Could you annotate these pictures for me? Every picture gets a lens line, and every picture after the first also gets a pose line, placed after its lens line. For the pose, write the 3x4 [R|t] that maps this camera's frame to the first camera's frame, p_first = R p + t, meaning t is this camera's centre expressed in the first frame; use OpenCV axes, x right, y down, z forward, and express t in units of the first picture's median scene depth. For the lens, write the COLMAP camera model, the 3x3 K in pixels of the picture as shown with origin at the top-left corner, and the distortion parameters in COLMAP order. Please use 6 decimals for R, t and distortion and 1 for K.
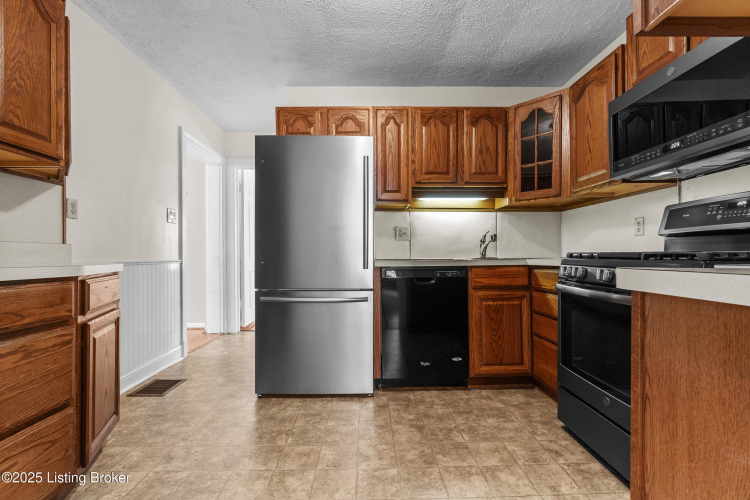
lens RADIAL K [[323.2, 0, 372.5], [0, 323.2, 254.8], [0, 0, 1]] dist [0.002128, 0.000373]
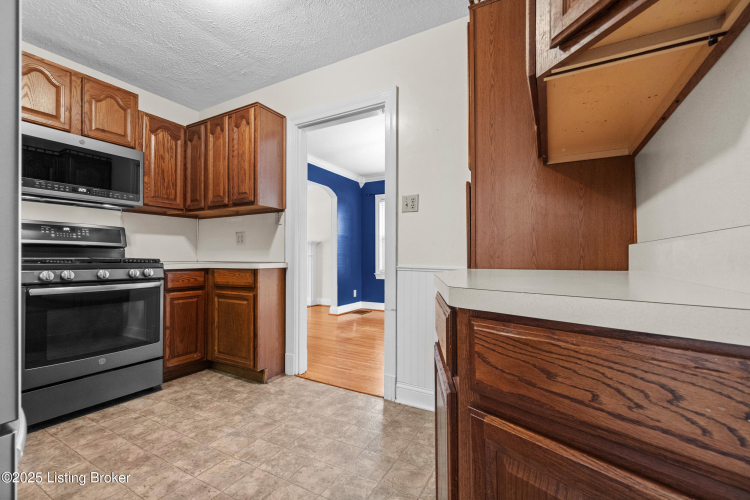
lens RADIAL K [[323.2, 0, 374.3], [0, 323.2, 254.0], [0, 0, 1]] dist [0.002128, 0.000373]
pose [[-0.868655, 0.008178, 0.495350, -1.022478], [0.000233, 0.999870, -0.016098, -0.004076], [-0.495417, -0.013868, -0.868544, 1.602700]]
